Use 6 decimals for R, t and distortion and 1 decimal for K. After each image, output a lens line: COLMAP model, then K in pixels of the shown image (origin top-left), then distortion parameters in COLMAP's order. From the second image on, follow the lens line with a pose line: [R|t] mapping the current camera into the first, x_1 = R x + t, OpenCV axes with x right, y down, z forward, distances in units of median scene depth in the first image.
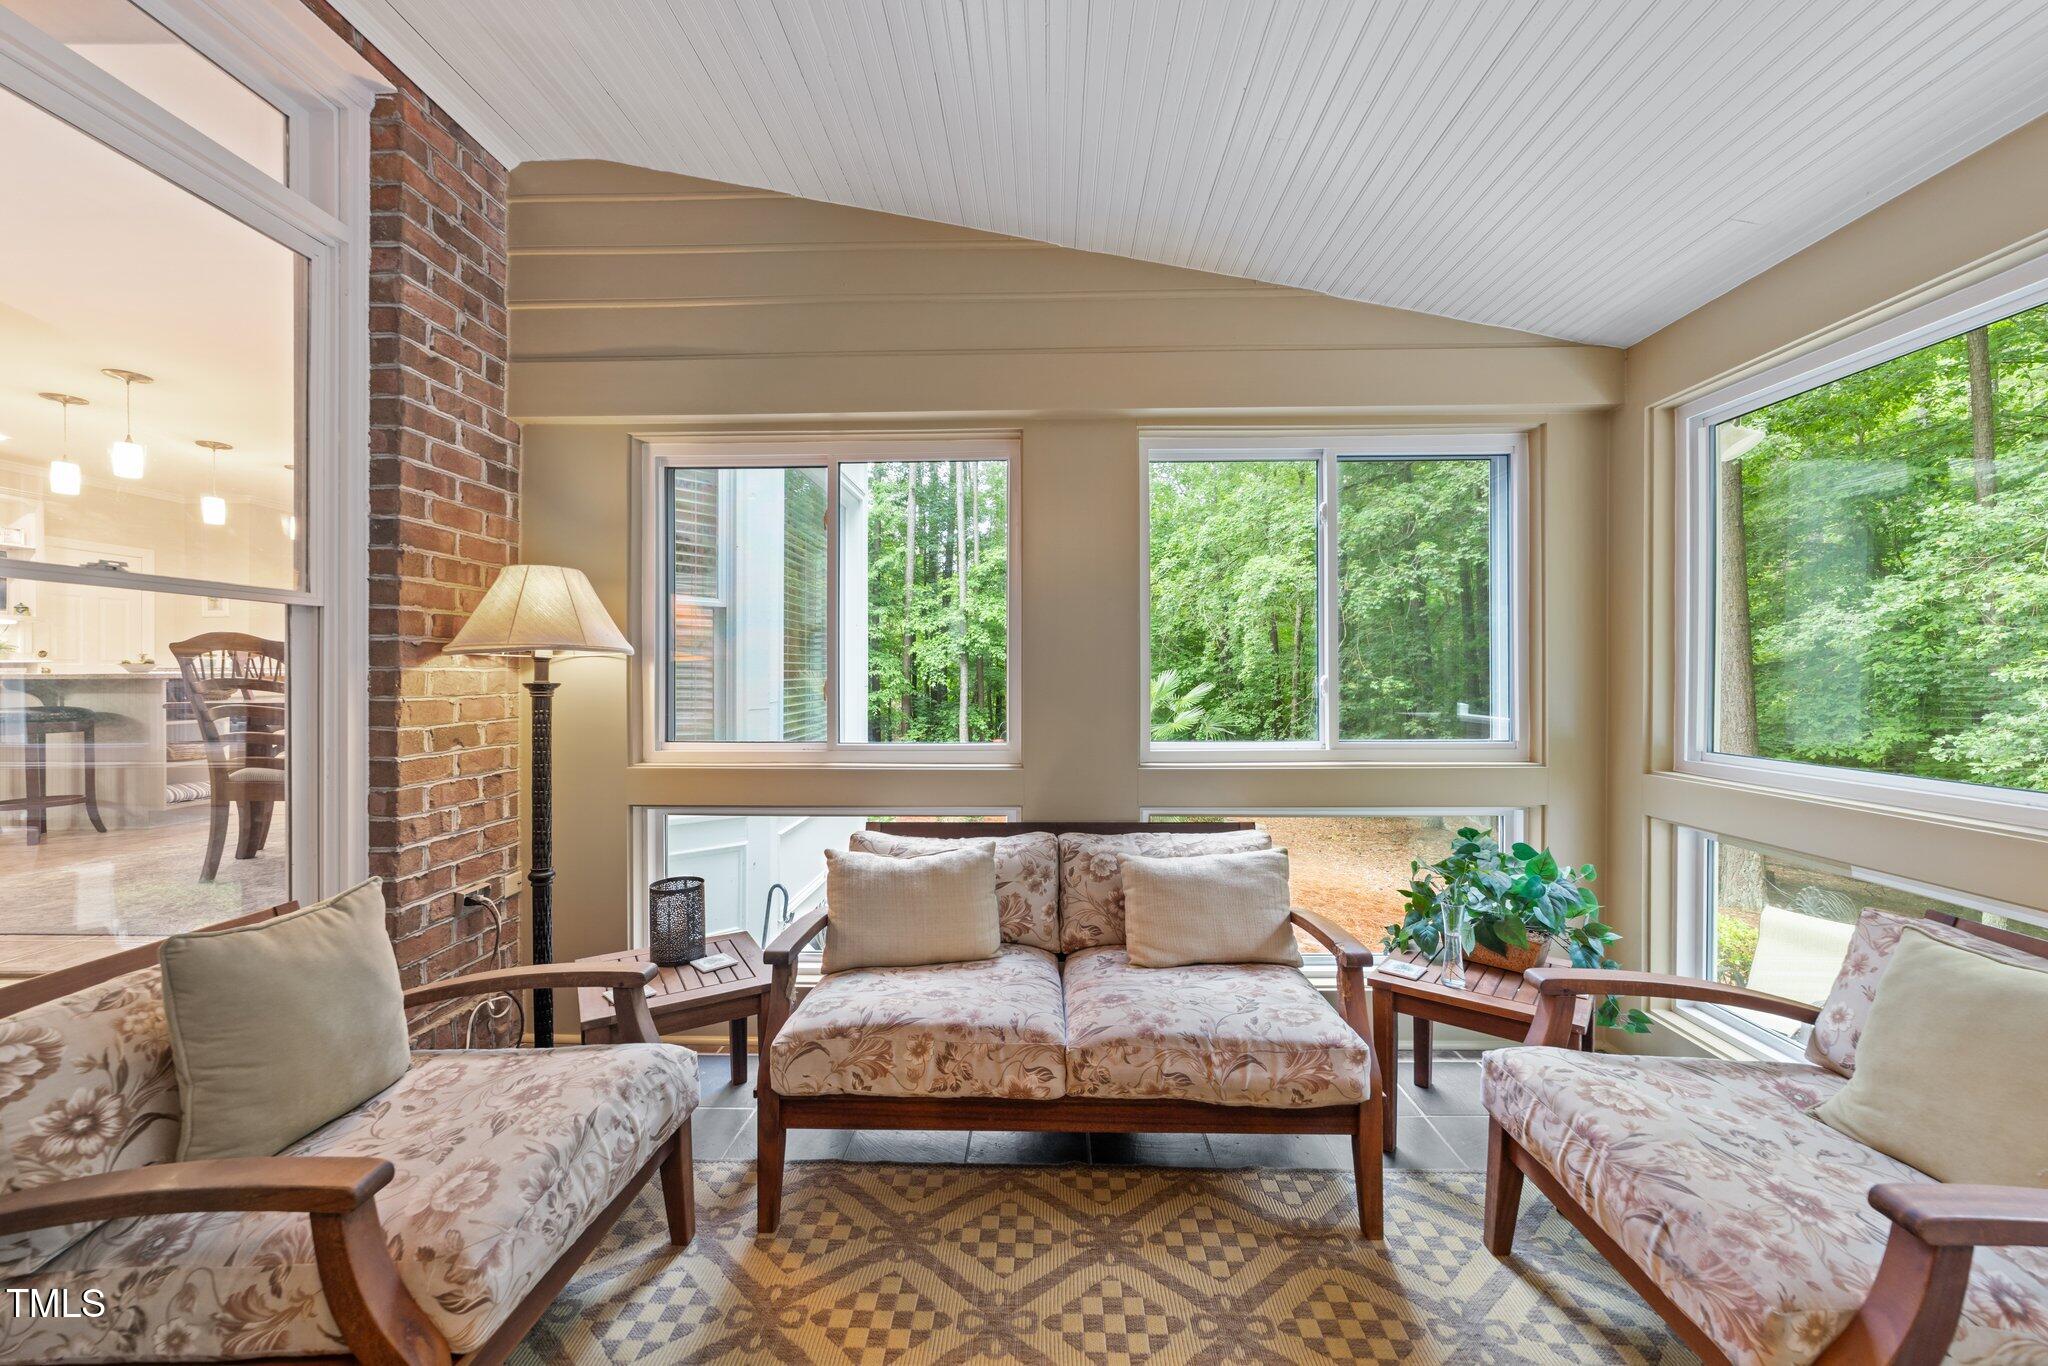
lens RADIAL K [[776.4, 0, 1024.0], [0, 776.4, 683.0], [0, 0, 1]] dist [-0.009776, -0.000213]
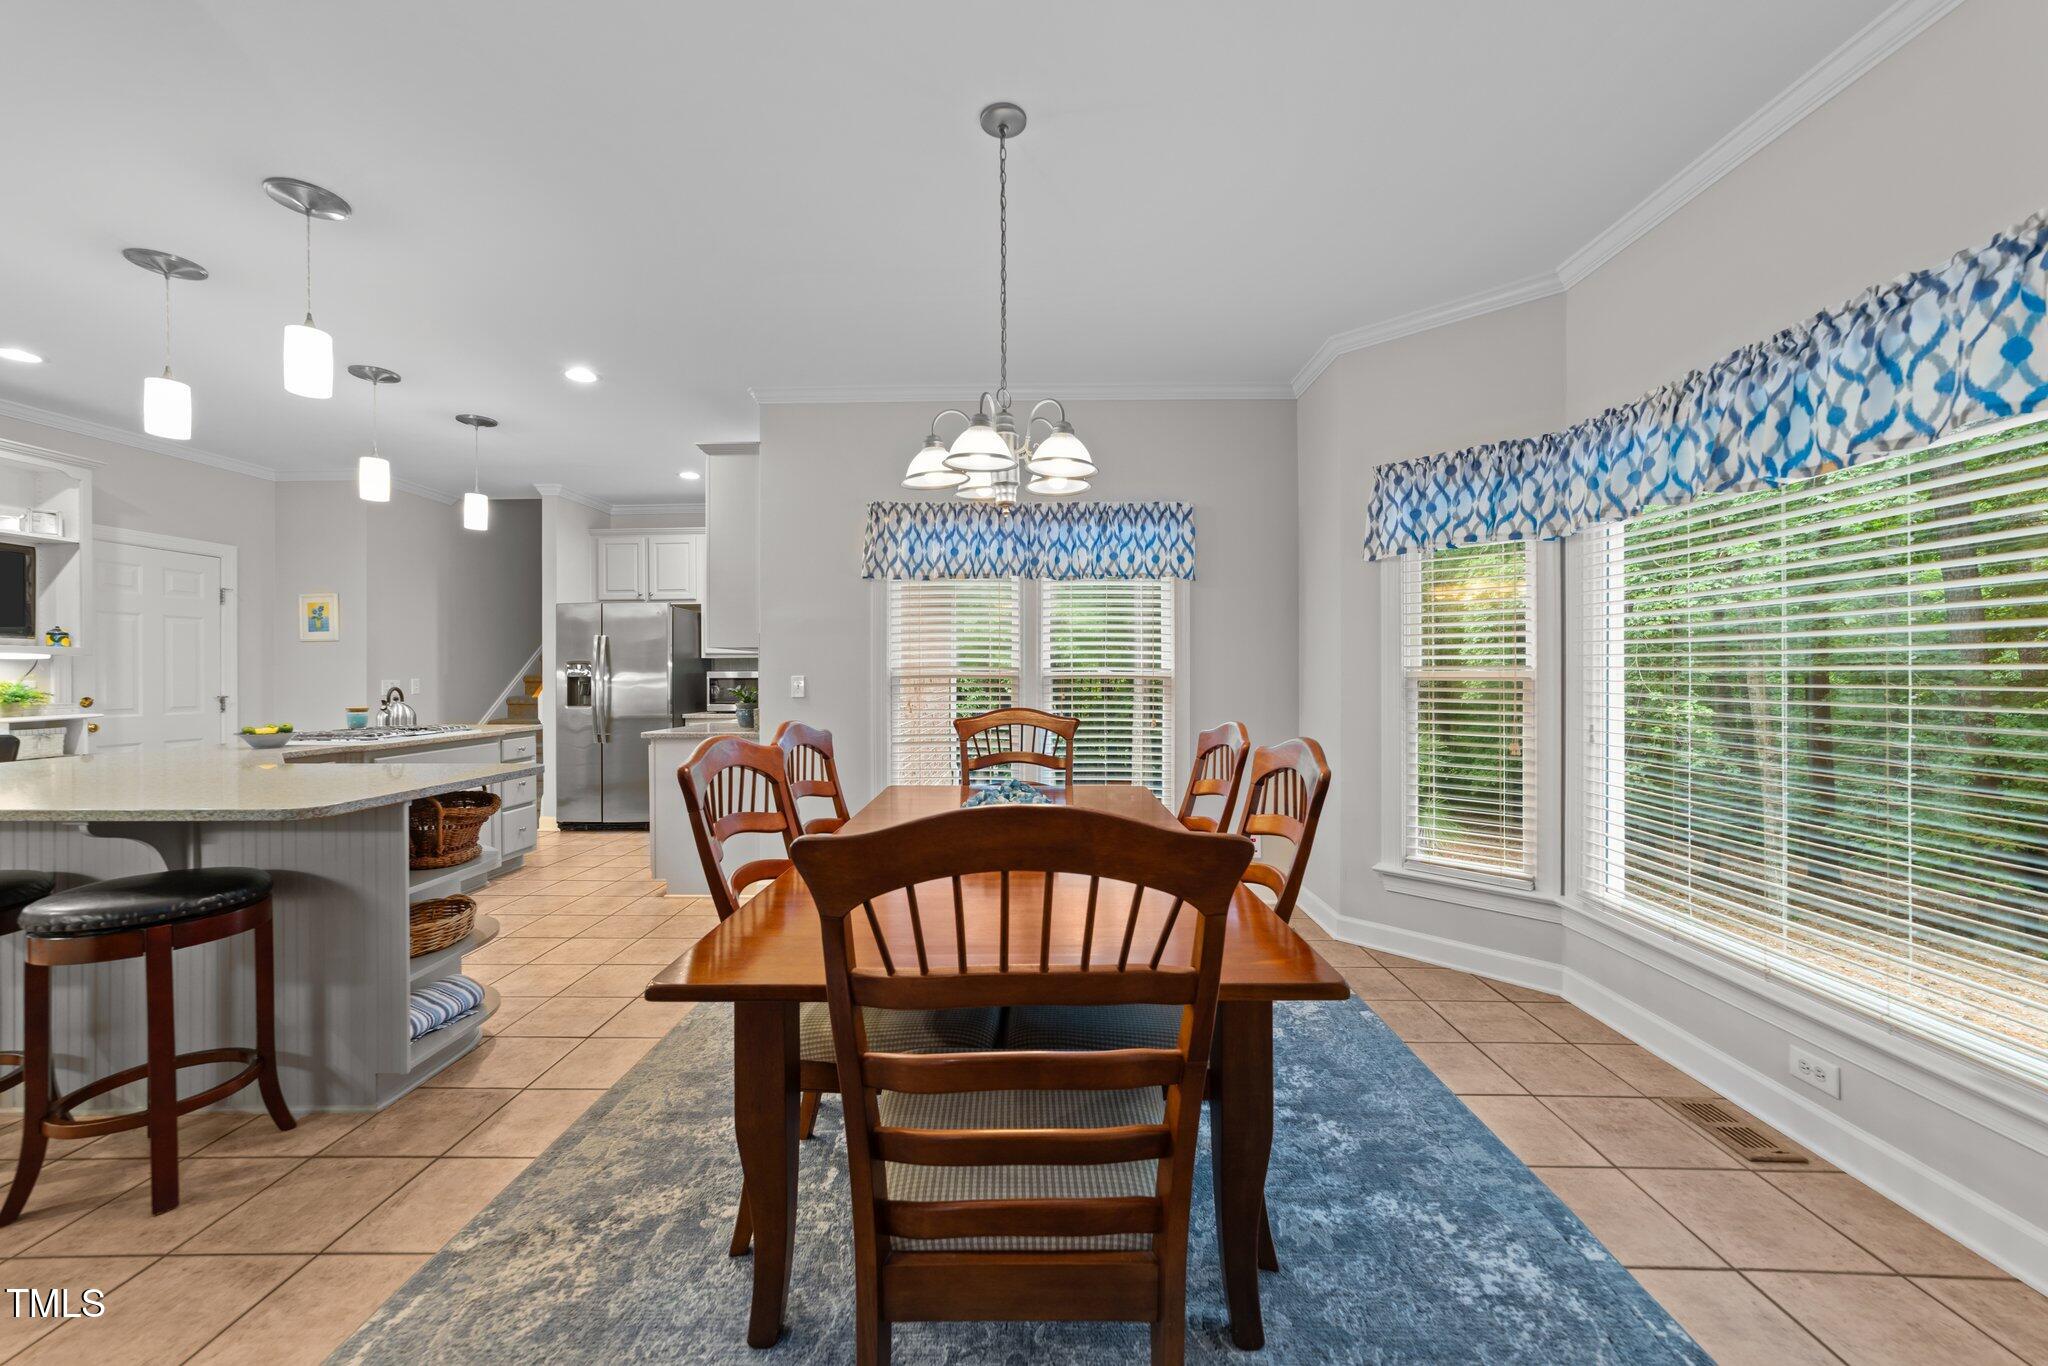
lens RADIAL K [[776.4, 0, 1024.0], [0, 776.4, 683.0], [0, 0, 1]] dist [-0.009776, -0.000213]
pose [[0.999967, -0.005813, 0.005610, -0.709383], [0.005759, 0.999937, 0.009602, -0.084105], [-0.005665, -0.009570, 0.999938, 0.493259]]
